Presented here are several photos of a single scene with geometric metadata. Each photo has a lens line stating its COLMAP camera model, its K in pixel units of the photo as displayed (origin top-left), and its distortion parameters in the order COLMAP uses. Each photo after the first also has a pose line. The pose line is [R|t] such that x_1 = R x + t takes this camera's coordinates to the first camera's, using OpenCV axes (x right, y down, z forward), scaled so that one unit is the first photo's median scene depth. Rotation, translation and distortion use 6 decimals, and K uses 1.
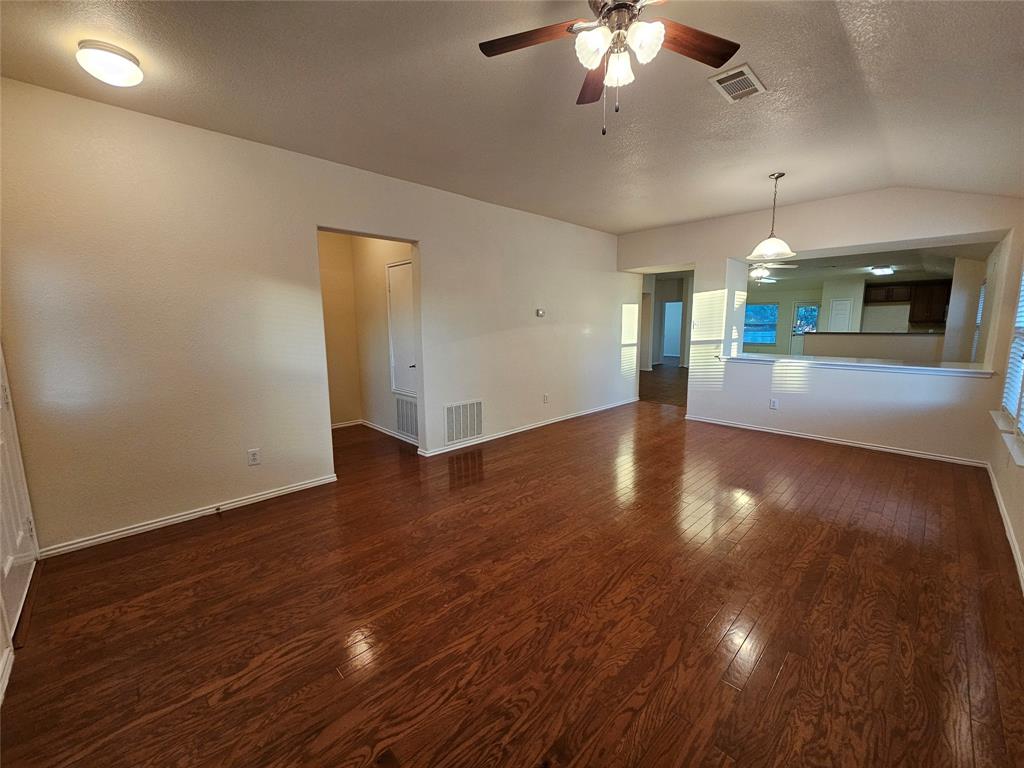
lens RADIAL K [[417.0, 0, 517.1], [0, 417.0, 383.6], [0, 0, 1]] dist [-0.003540, 0.001142]
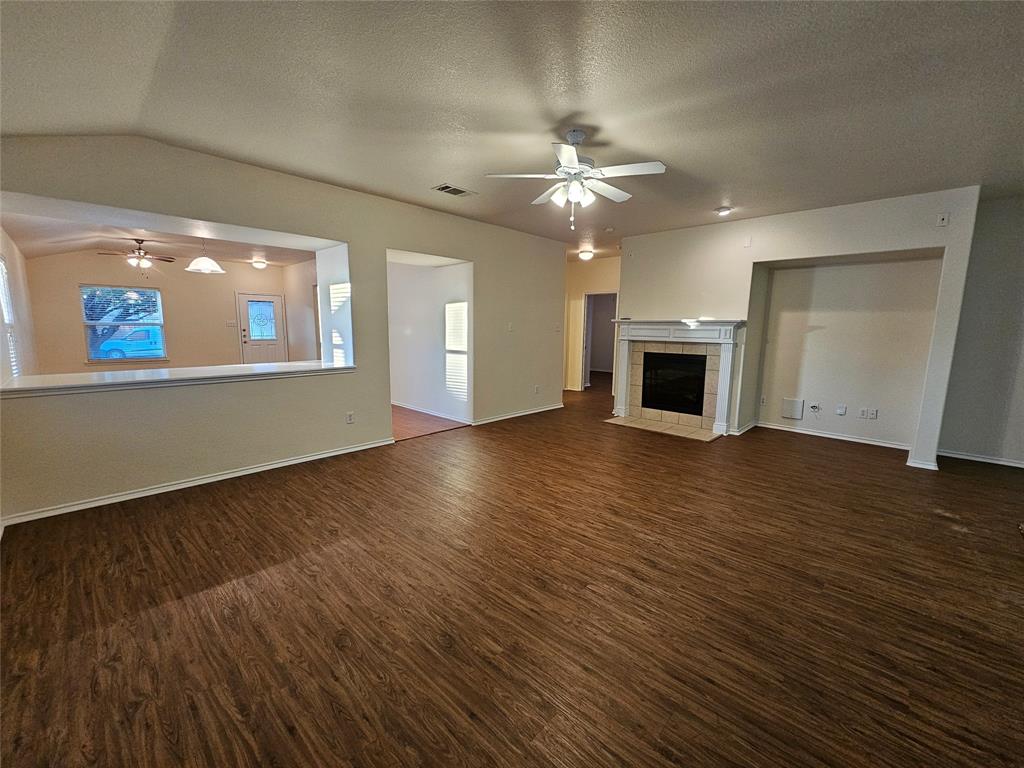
lens RADIAL K [[417.0, 0, 516.0], [0, 417.0, 383.5], [0, 0, 1]] dist [-0.003540, 0.001142]
pose [[0.032007, 0.142617, -0.989260, 1.688889], [-0.160023, 0.977731, 0.135777, -0.250248], [0.986594, 0.153958, 0.054117, 1.658817]]
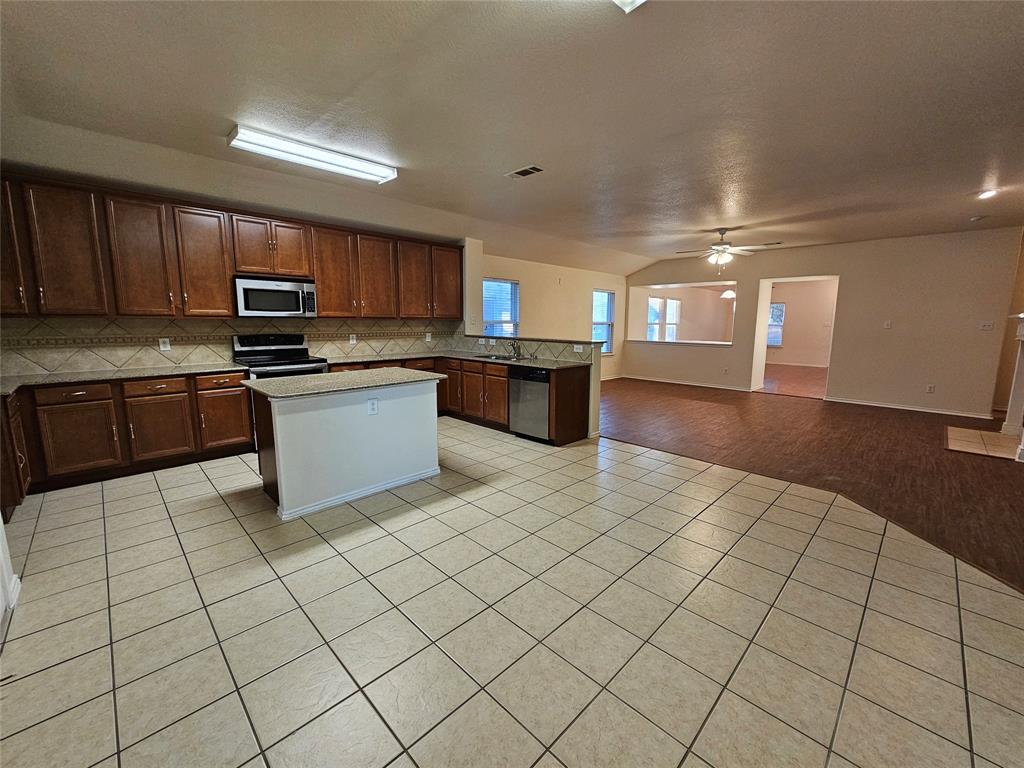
lens RADIAL K [[417.0, 0, 521.2], [0, 417.0, 380.4], [0, 0, 1]] dist [-0.003540, 0.001142]
pose [[-0.999882, -0.004721, -0.014623, 1.671587], [-0.008713, 0.958048, 0.286475, -0.463560], [0.012657, 0.286568, -0.957976, 3.127816]]
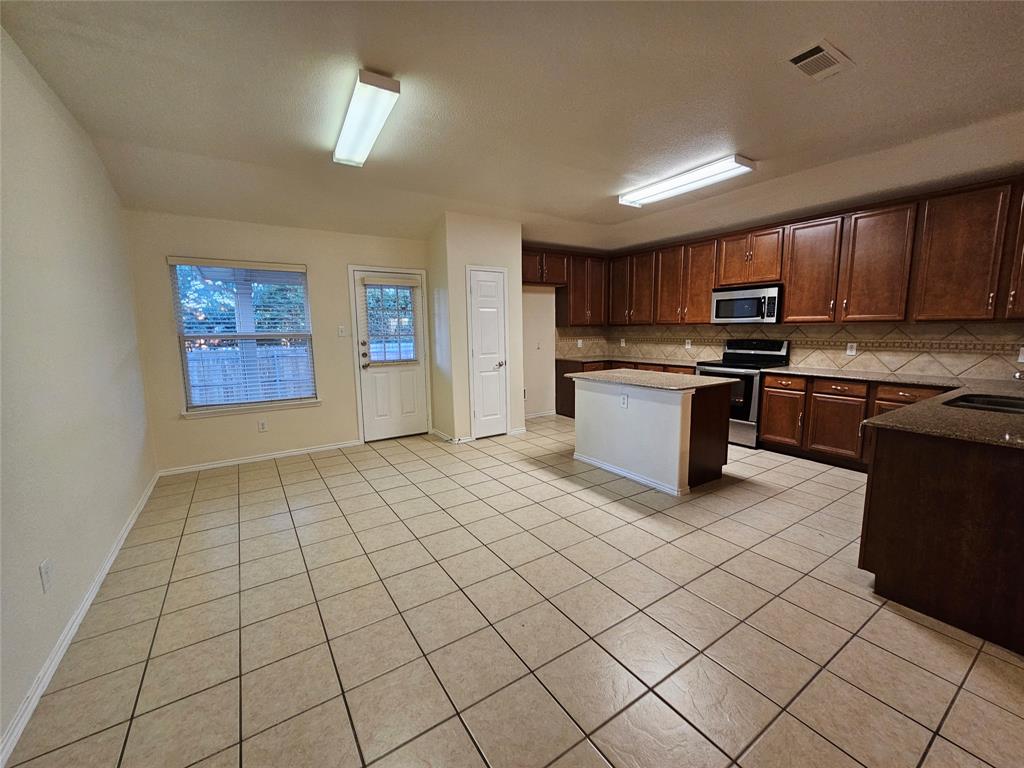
lens RADIAL K [[417.0, 0, 519.8], [0, 417.0, 384.4], [0, 0, 1]] dist [-0.003540, 0.001142]
pose [[0.187438, -0.134717, 0.972994, 1.088661], [0.153749, 0.982365, 0.106396, -0.368722], [-0.970169, 0.129655, 0.204846, 2.496792]]
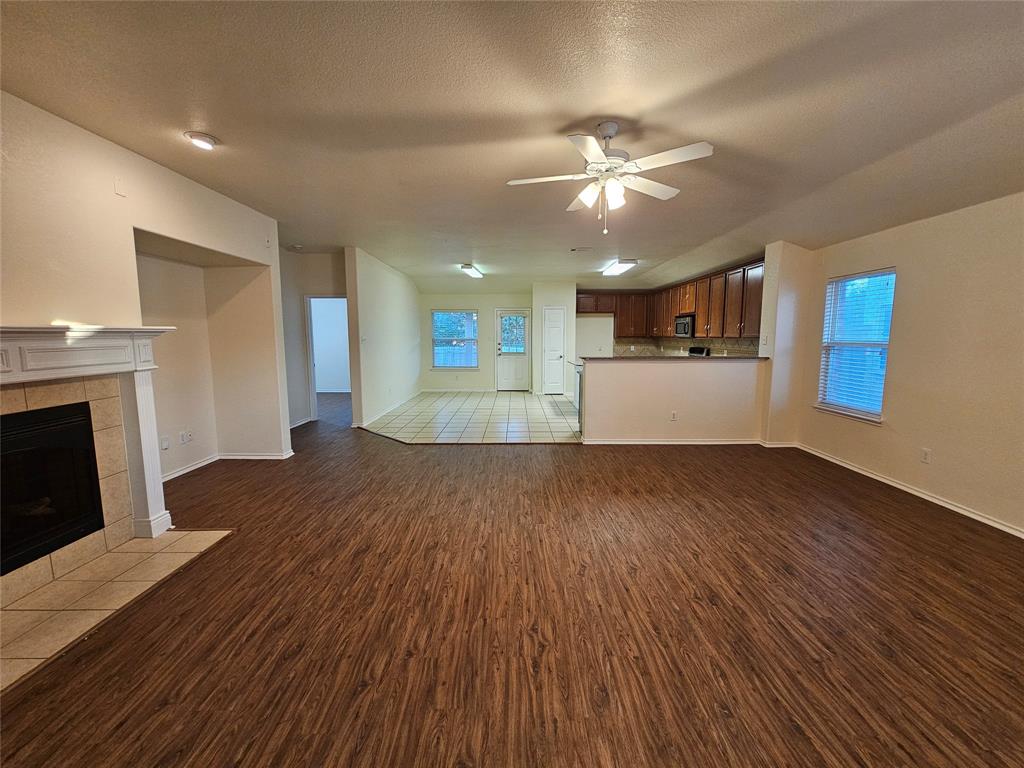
lens RADIAL K [[417.0, 0, 524.3], [0, 417.0, 381.2], [0, 0, 1]] dist [-0.003540, 0.001142]
pose [[0.686964, -0.078169, 0.722475, 0.504348], [0.104387, 0.994502, 0.008345, -0.223889], [-0.719155, 0.069684, 0.691346, 1.442678]]
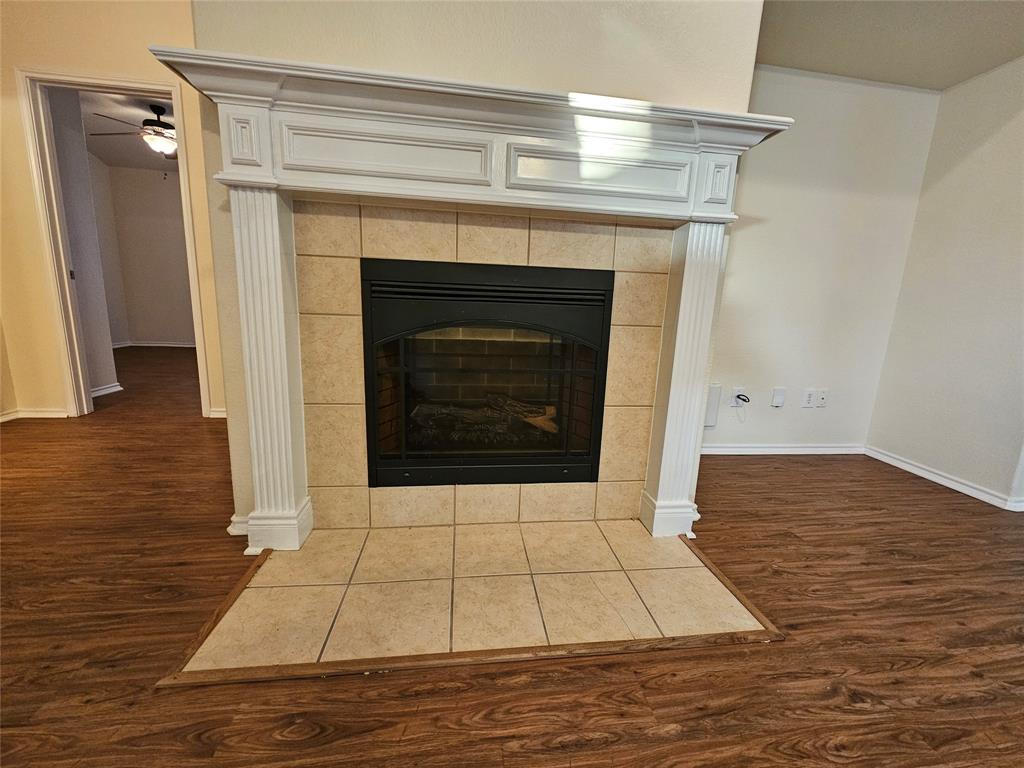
lens RADIAL K [[417.0, 0, 512.0], [0, 417.0, 381.7], [0, 0, 1]] dist [-0.003540, 0.001142]
pose [[0.799911, 0.152084, -0.580529, 0.643604], [-0.134157, 0.988191, 0.074027, -0.180462], [0.584932, 0.018667, 0.810868, 1.940450]]
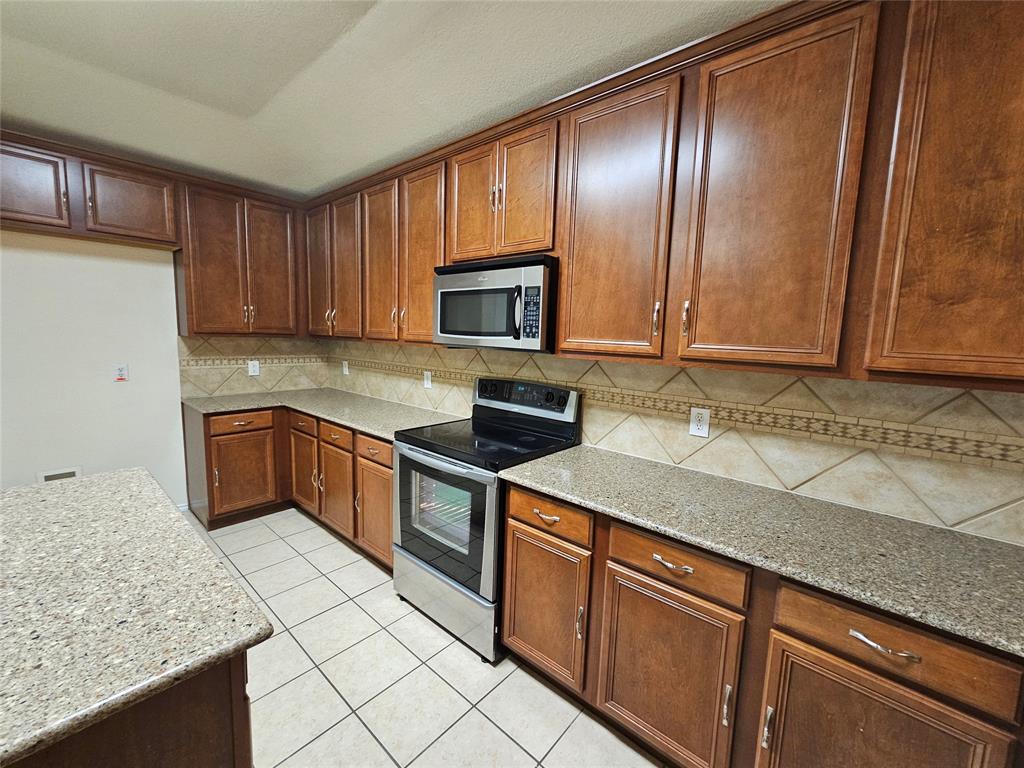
lens RADIAL K [[417.0, 0, 517.3], [0, 417.0, 381.4], [0, 0, 1]] dist [-0.003540, 0.001142]
pose [[-0.082122, -0.113357, 0.990155, 1.766513], [0.110110, 0.986396, 0.122059, -0.337744], [-0.990521, 0.119050, -0.068523, 2.153365]]
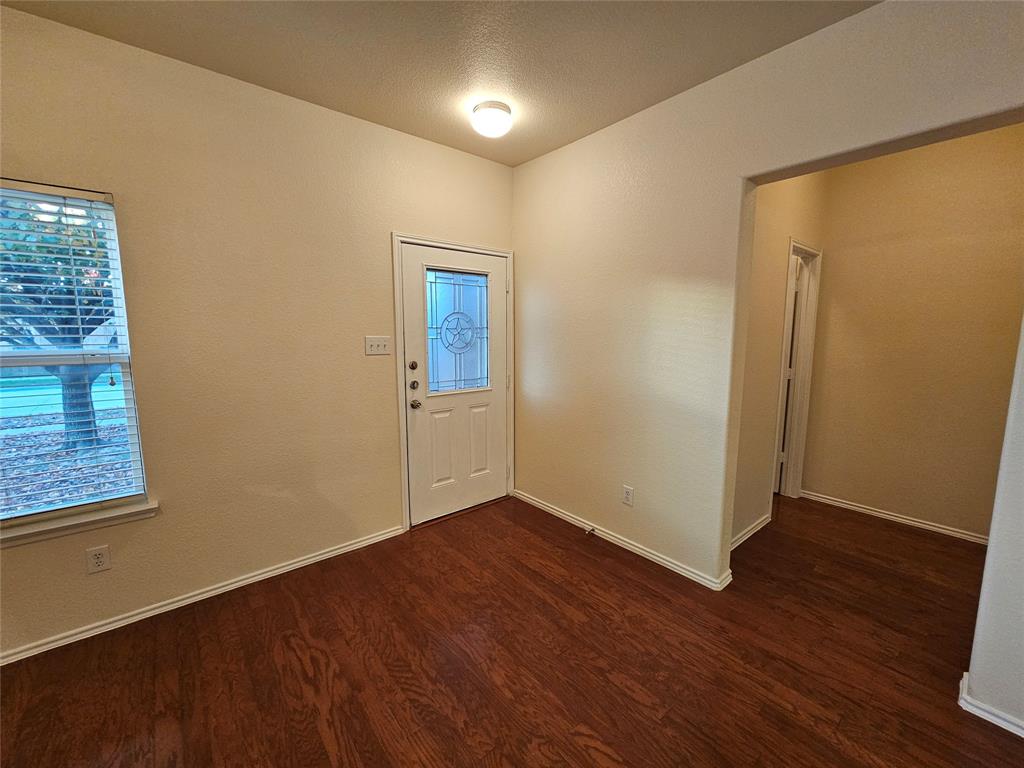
lens RADIAL K [[417.0, 0, 519.7], [0, 417.0, 384.9], [0, 0, 1]] dist [-0.003540, 0.001142]
pose [[-0.072421, 0.134983, -0.988198, 0.130501], [-0.146933, 0.978545, 0.144432, -0.093318], [0.986492, 0.155659, -0.051033, 0.562795]]
